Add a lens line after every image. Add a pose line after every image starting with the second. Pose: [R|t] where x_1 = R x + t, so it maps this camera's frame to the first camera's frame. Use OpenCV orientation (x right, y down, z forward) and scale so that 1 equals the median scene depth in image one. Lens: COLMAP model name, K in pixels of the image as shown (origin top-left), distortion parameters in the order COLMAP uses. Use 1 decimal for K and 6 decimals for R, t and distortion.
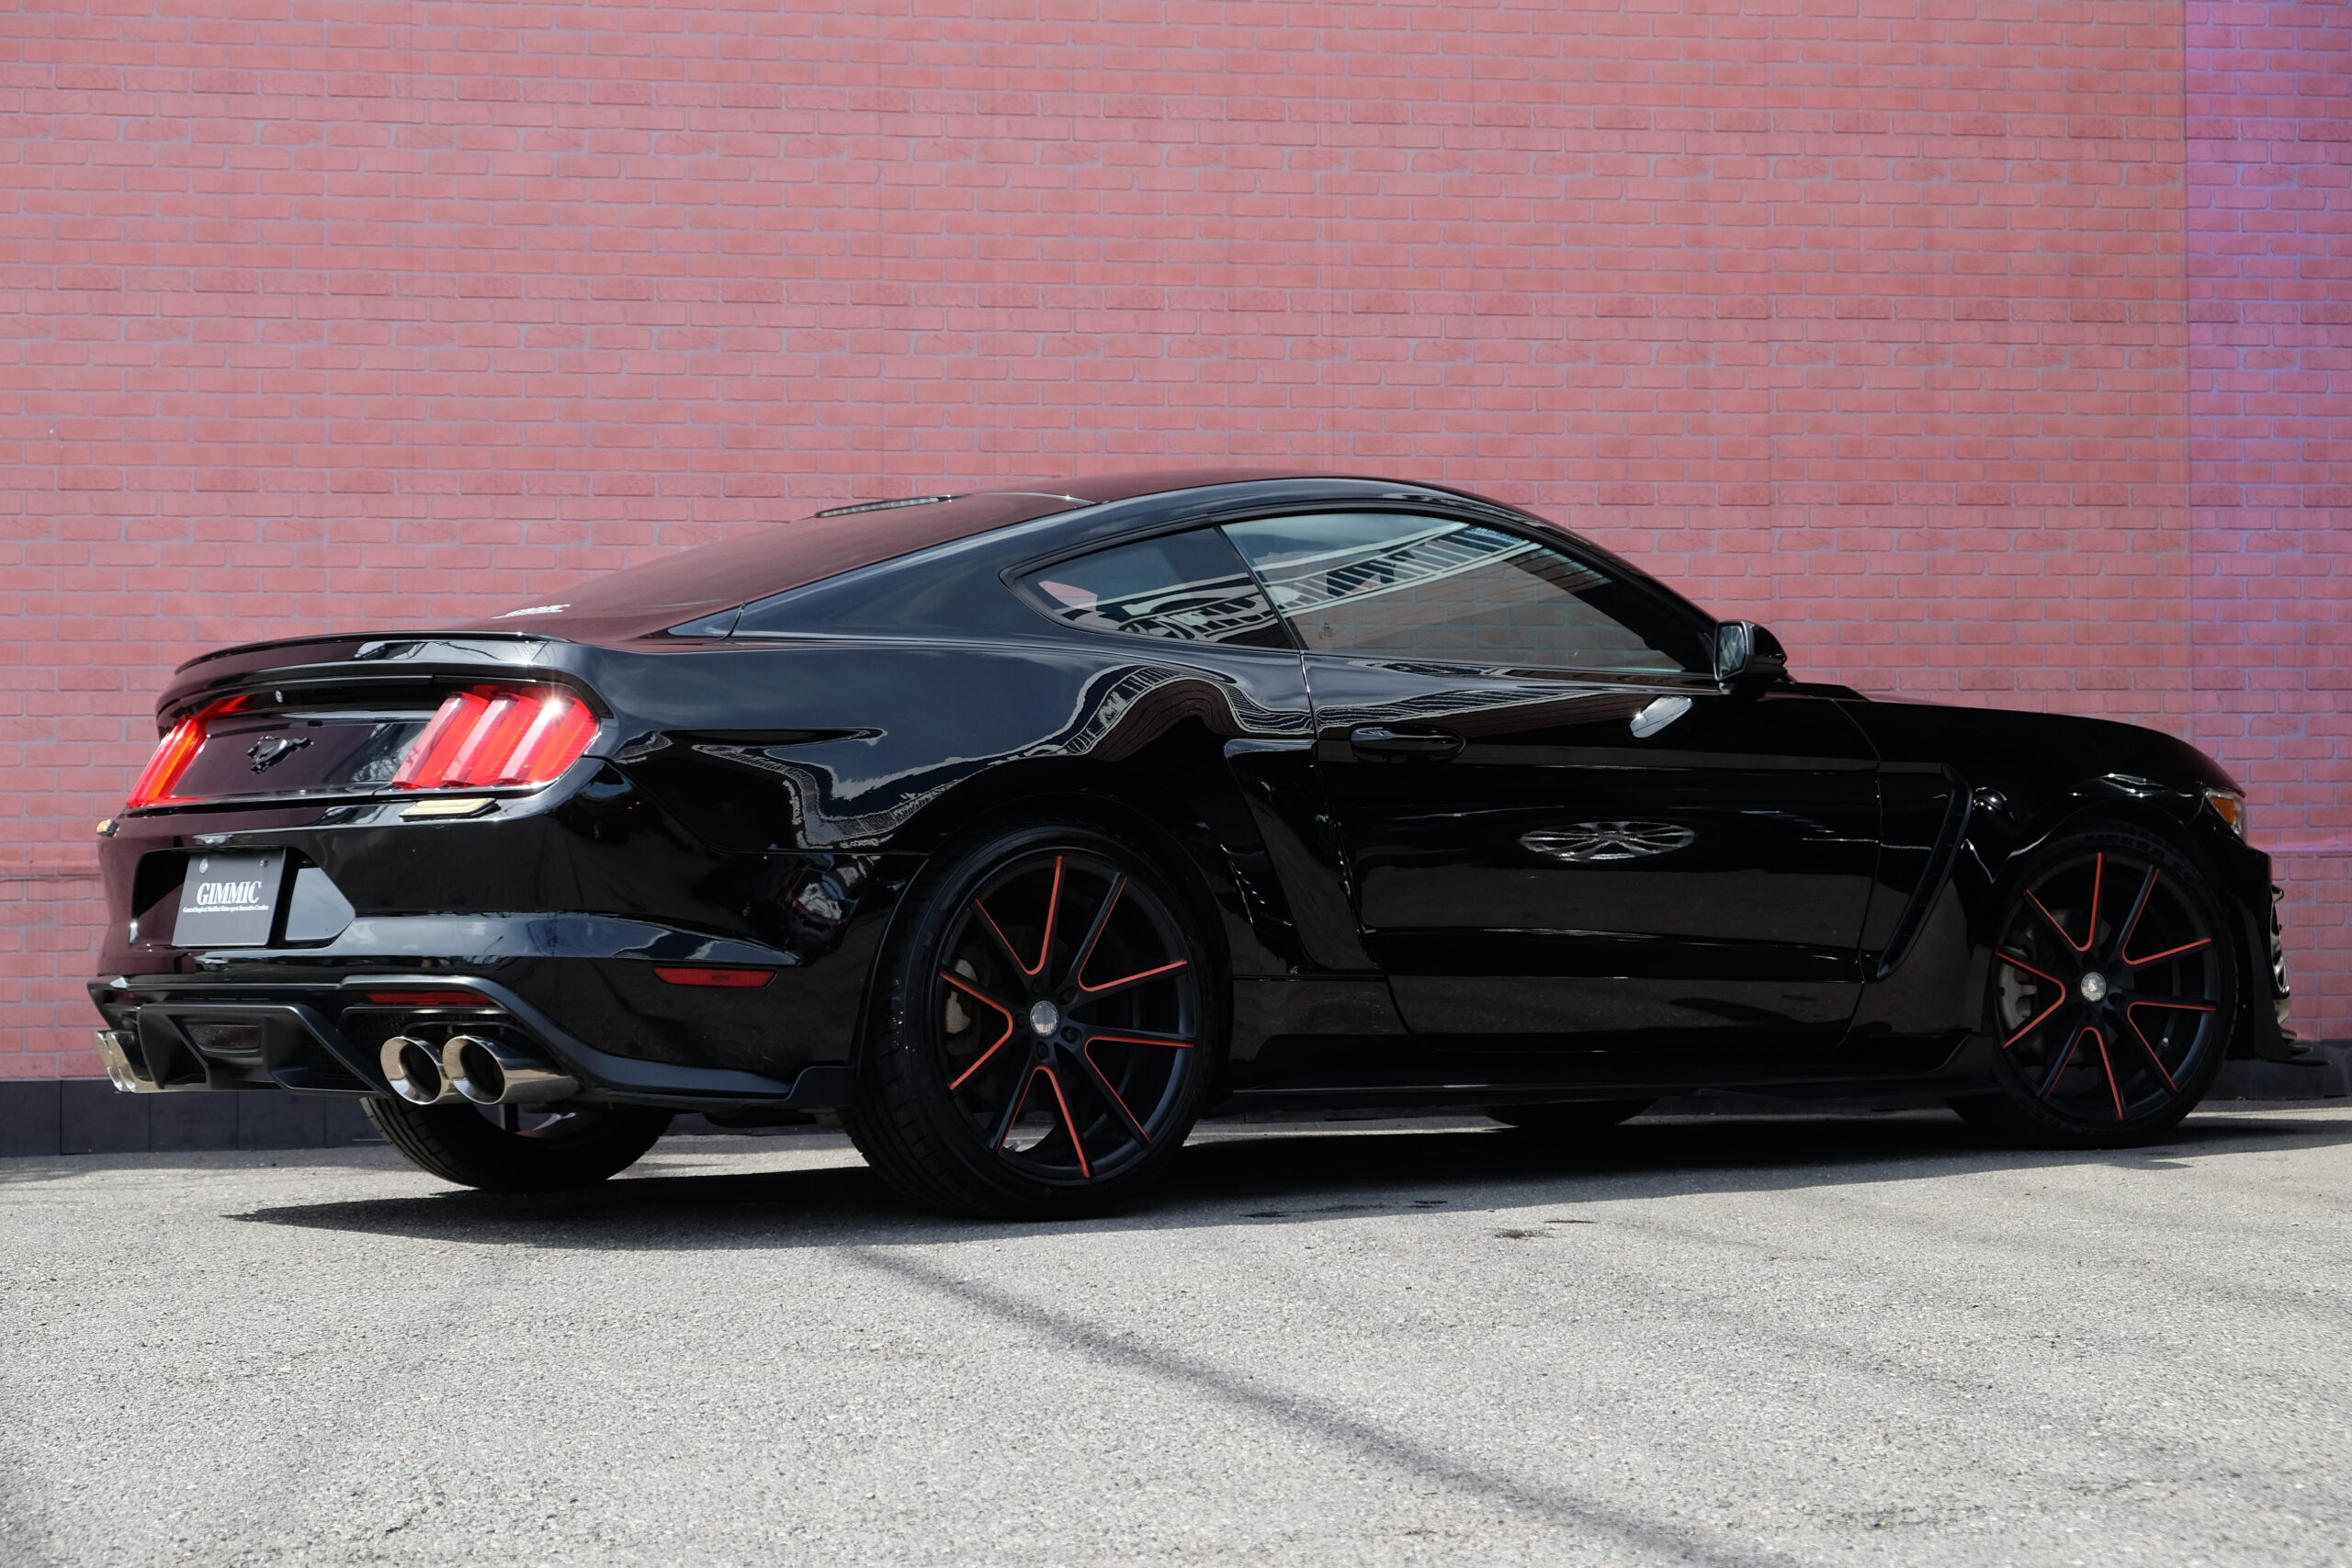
lens RADIAL K [[5031.4, 0, 1182.2], [0, 5031.4, 790.3], [0, 0, 1]] dist [0.023569, 0.427302]
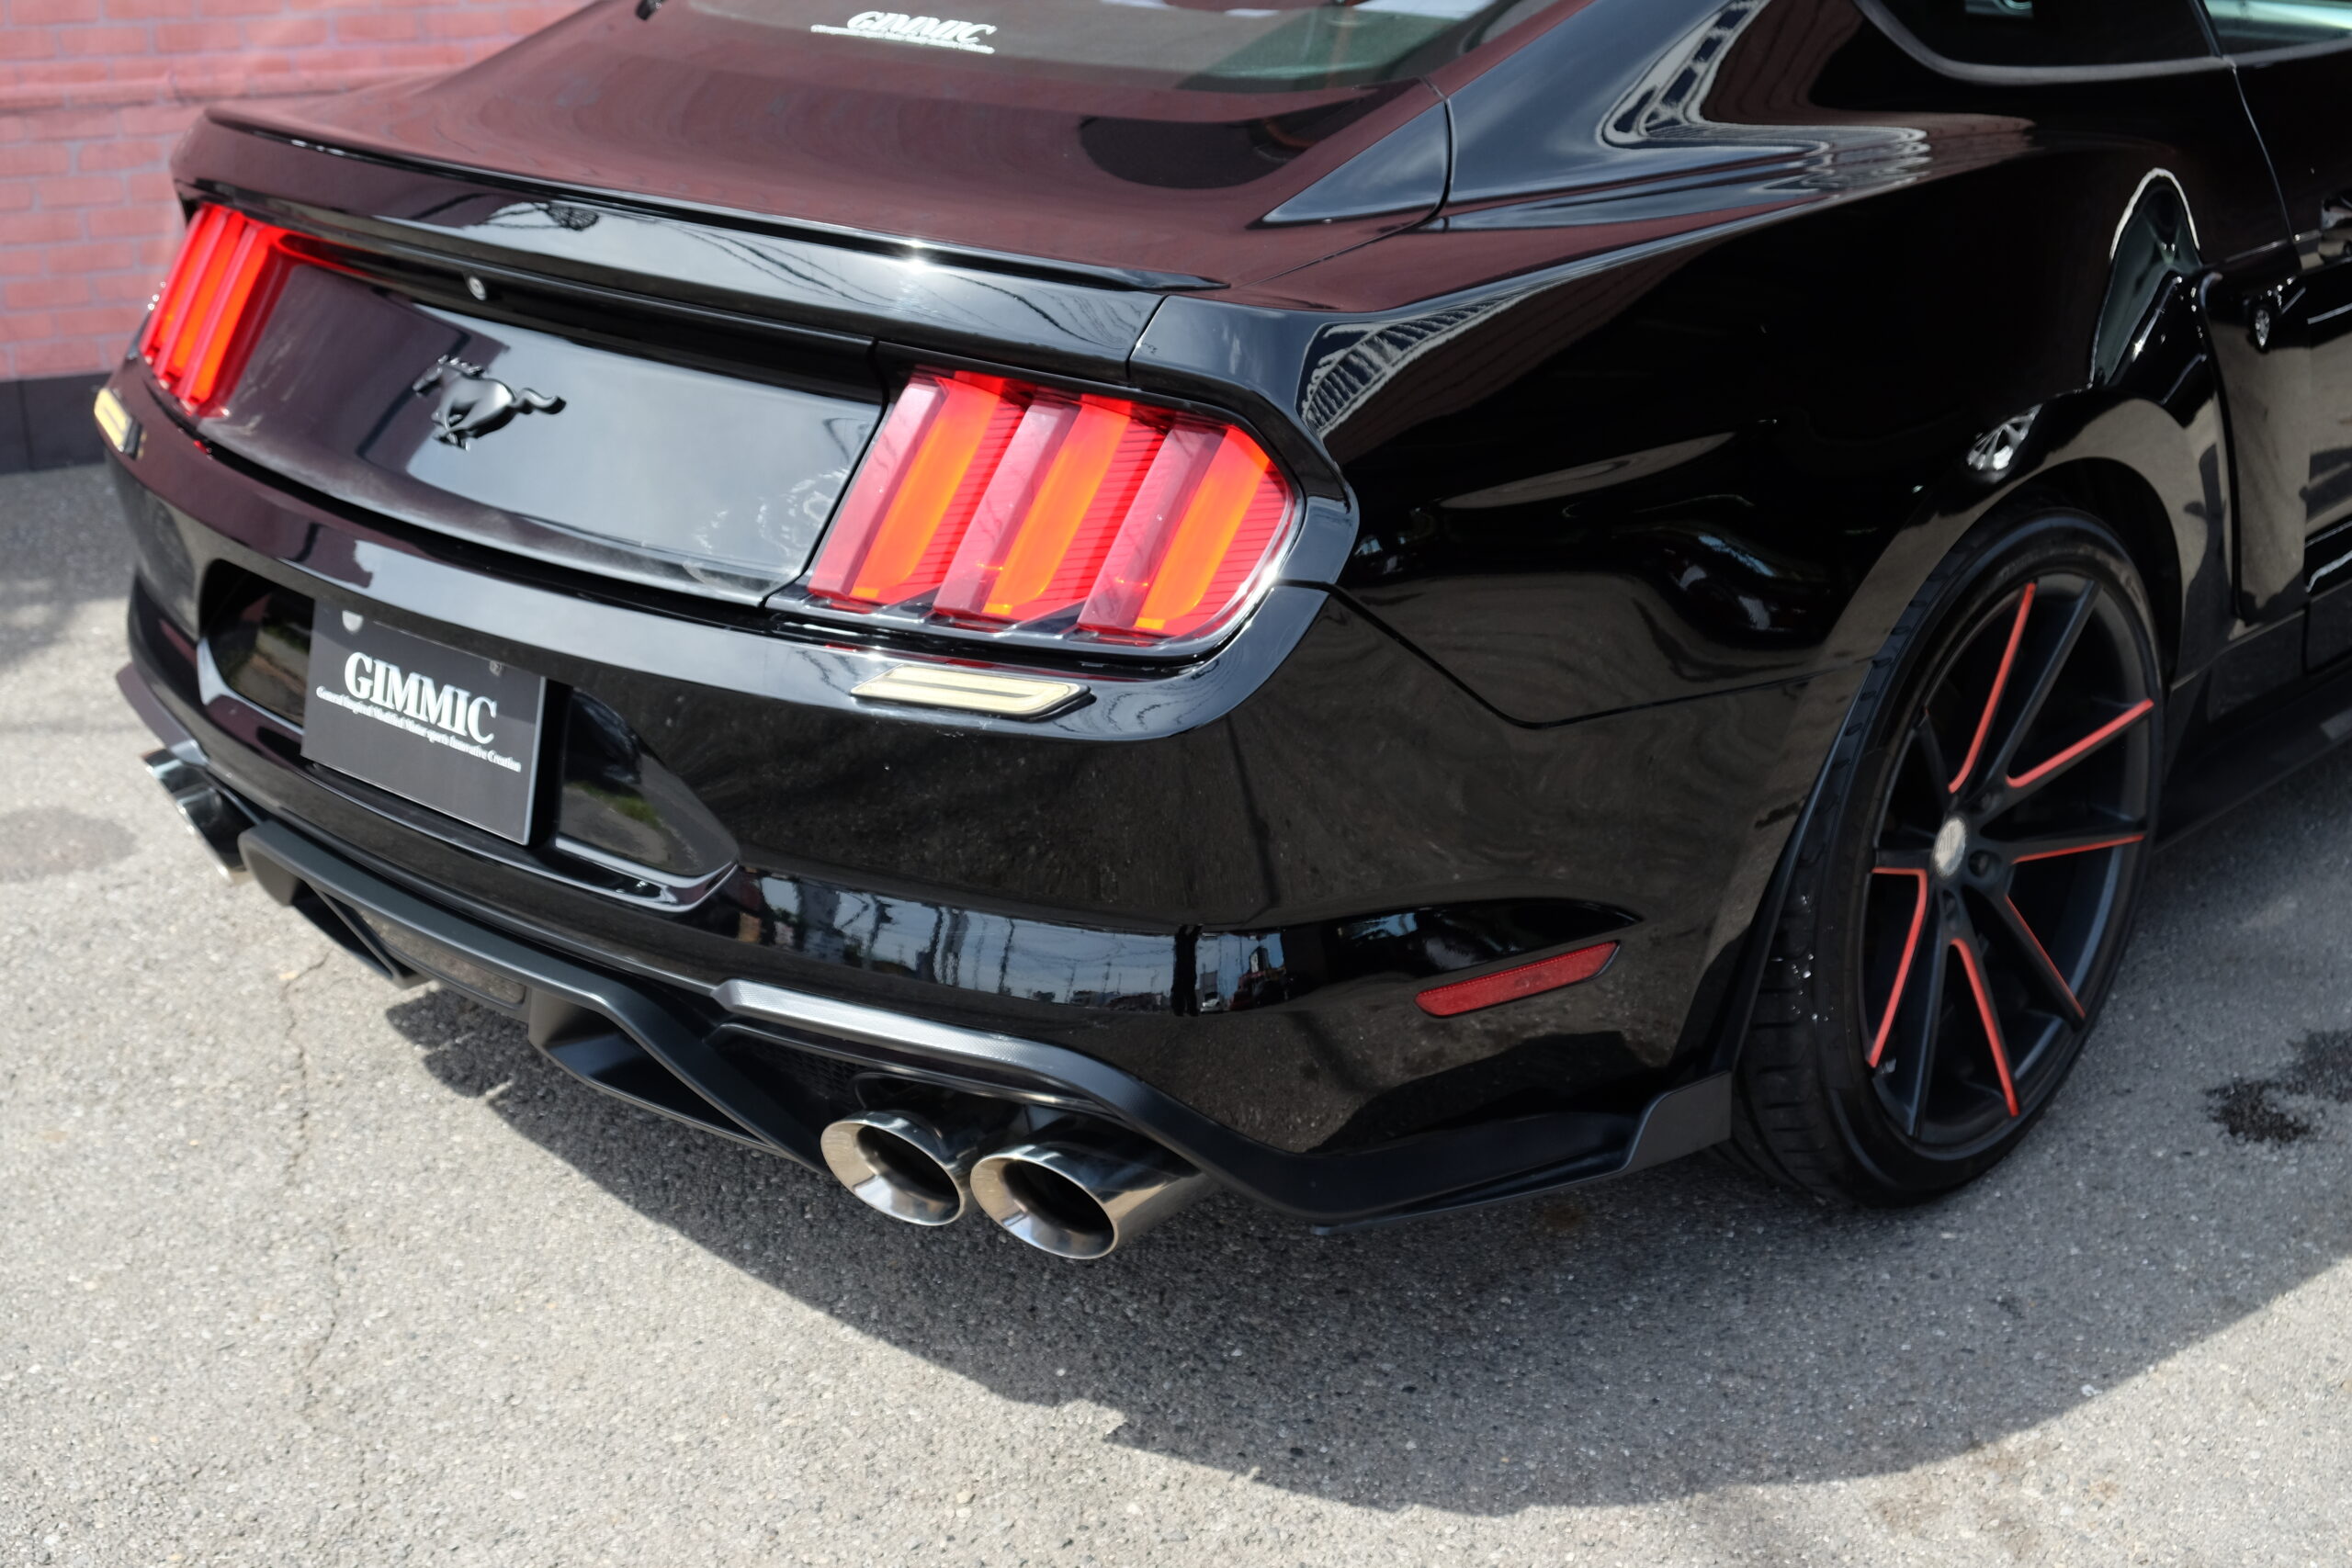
lens RADIAL K [[2993.8, 0, 1175.5], [0, 2993.8, 767.0], [0, 0, 1]] dist [-0.003114, 0.021411]
pose [[0.987325, -0.054836, 0.148935, -0.114026], [-0.006844, 0.922831, 0.385145, -0.063622], [-0.158561, -0.381282, 0.910759, 0.509411]]
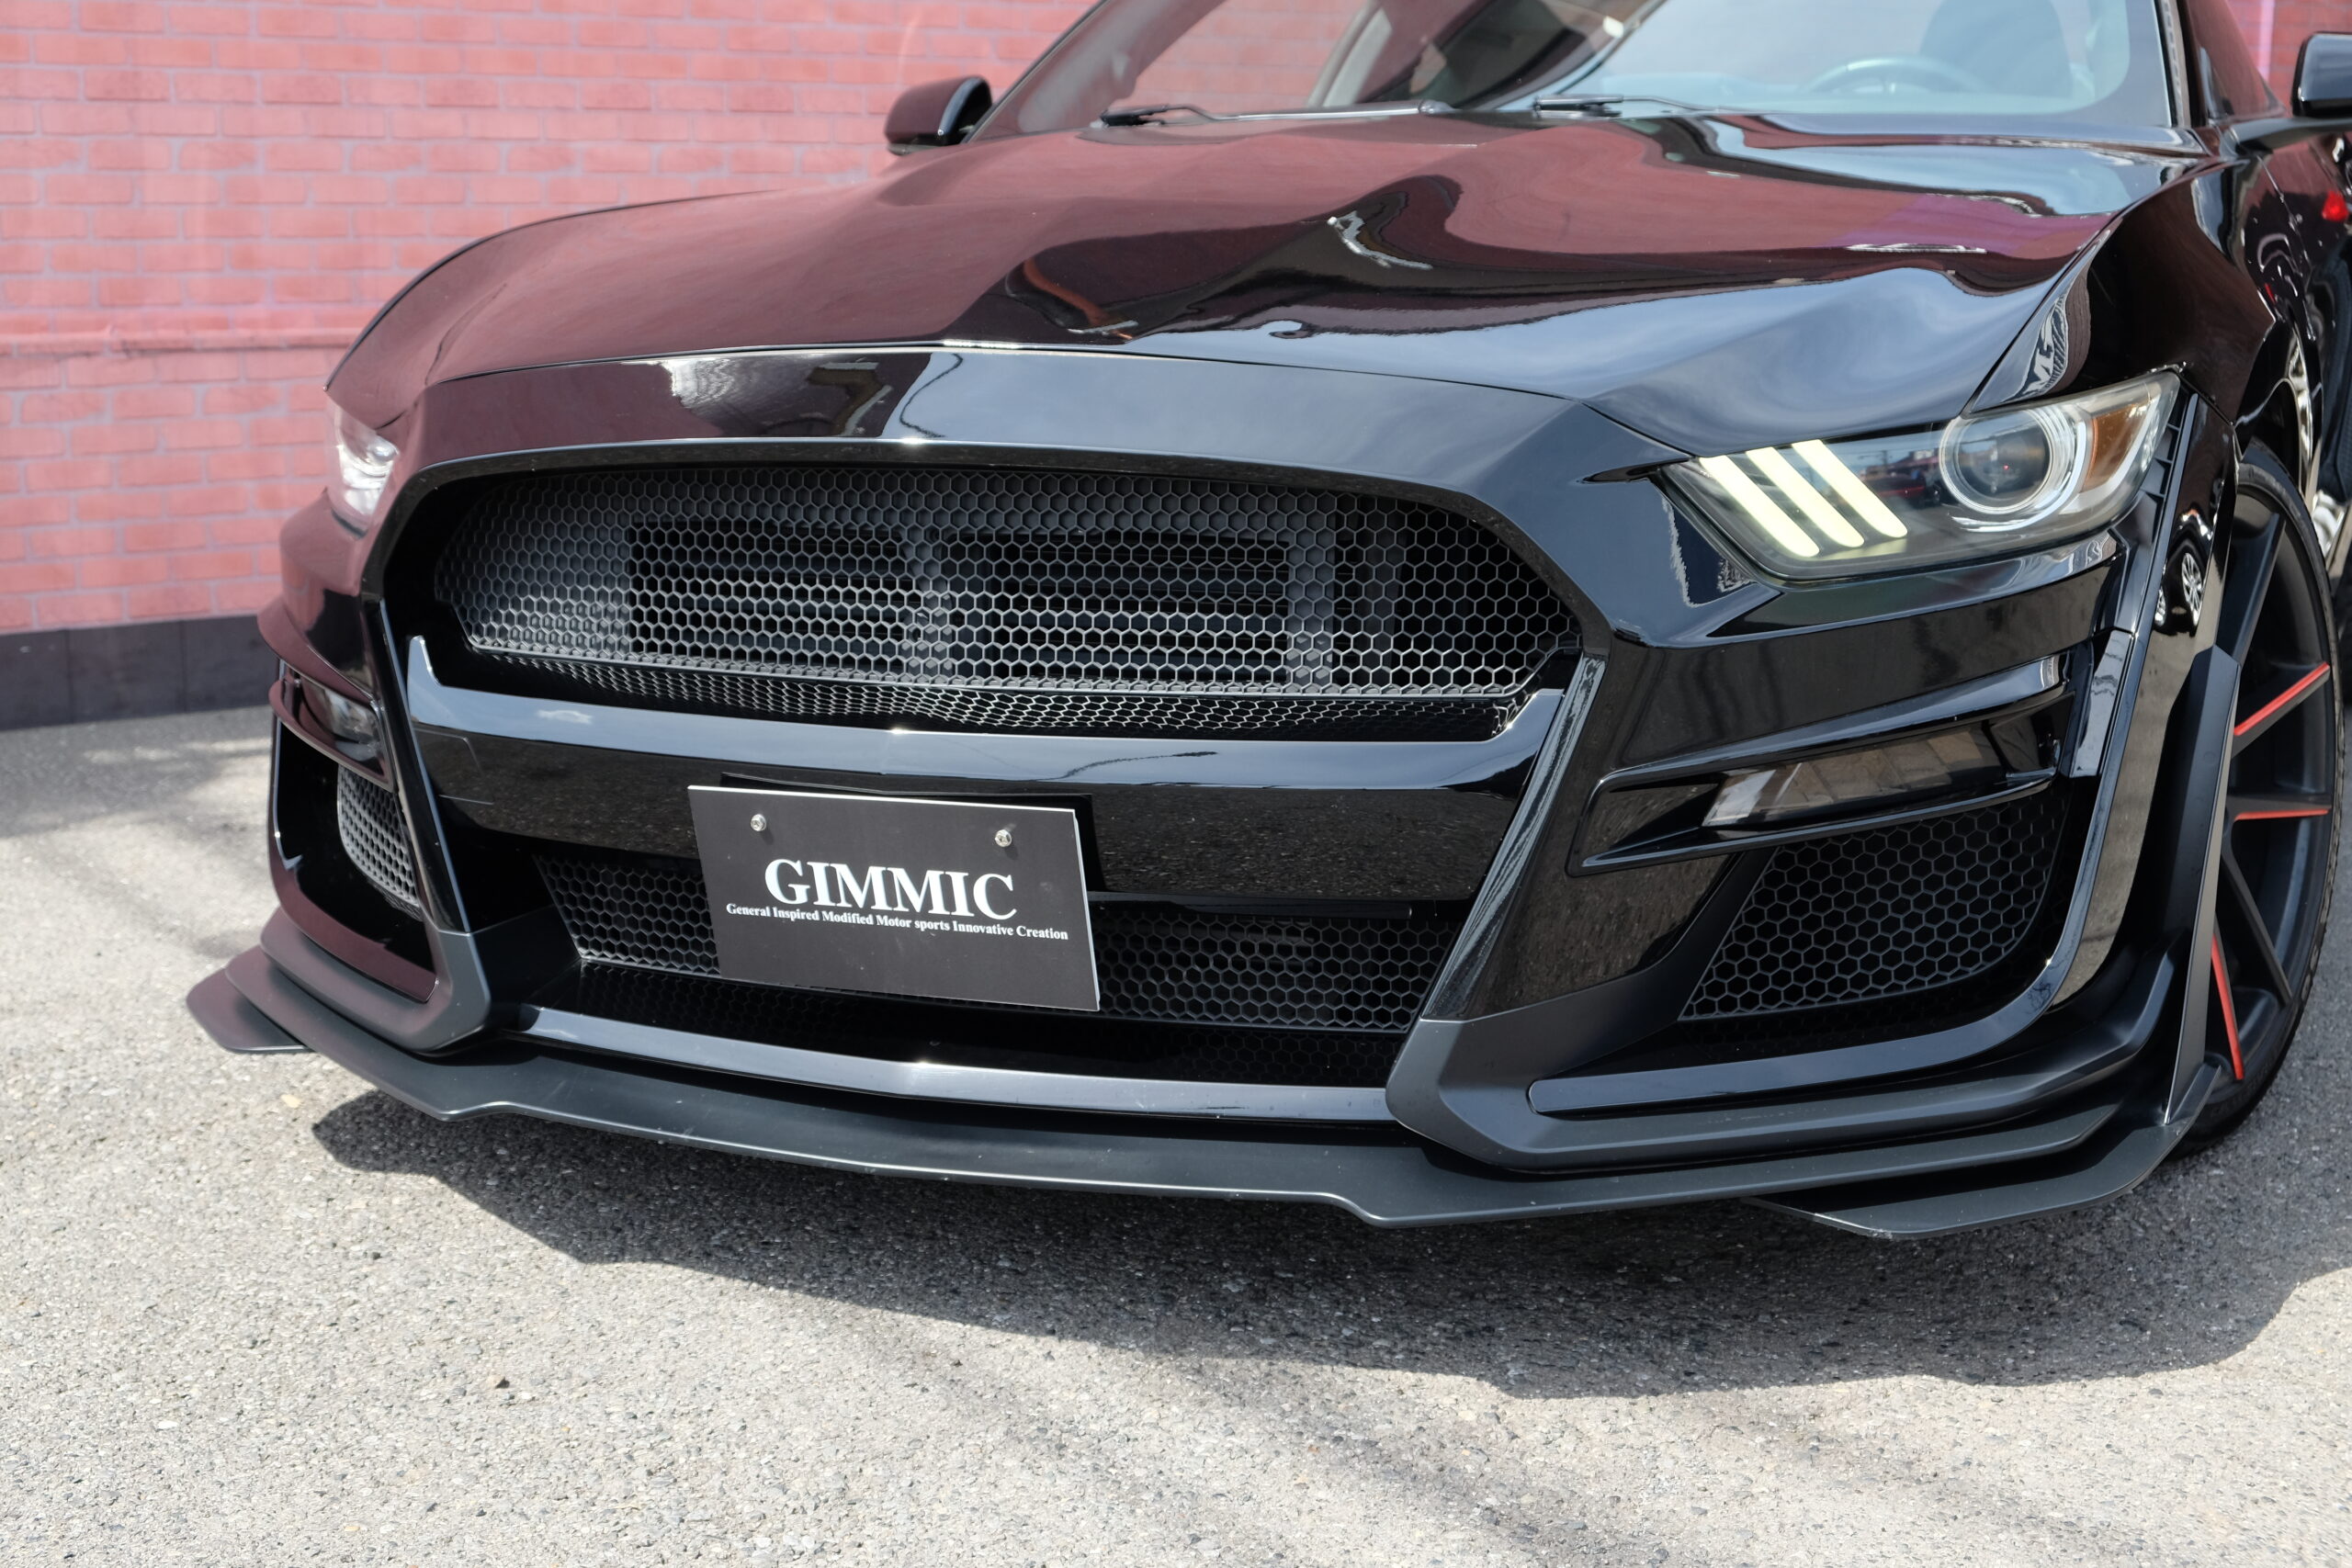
lens RADIAL K [[3162.0, 0, 1179.0], [0, 3162.0, 784.6], [0, 0, 1]] dist [0.006241, 0.095178]
pose [[0.911325, -0.071053, 0.405509, -0.238579], [-0.009923, 0.980917, 0.194176, -0.012862], [-0.411567, -0.180981, 0.893229, 0.488418]]
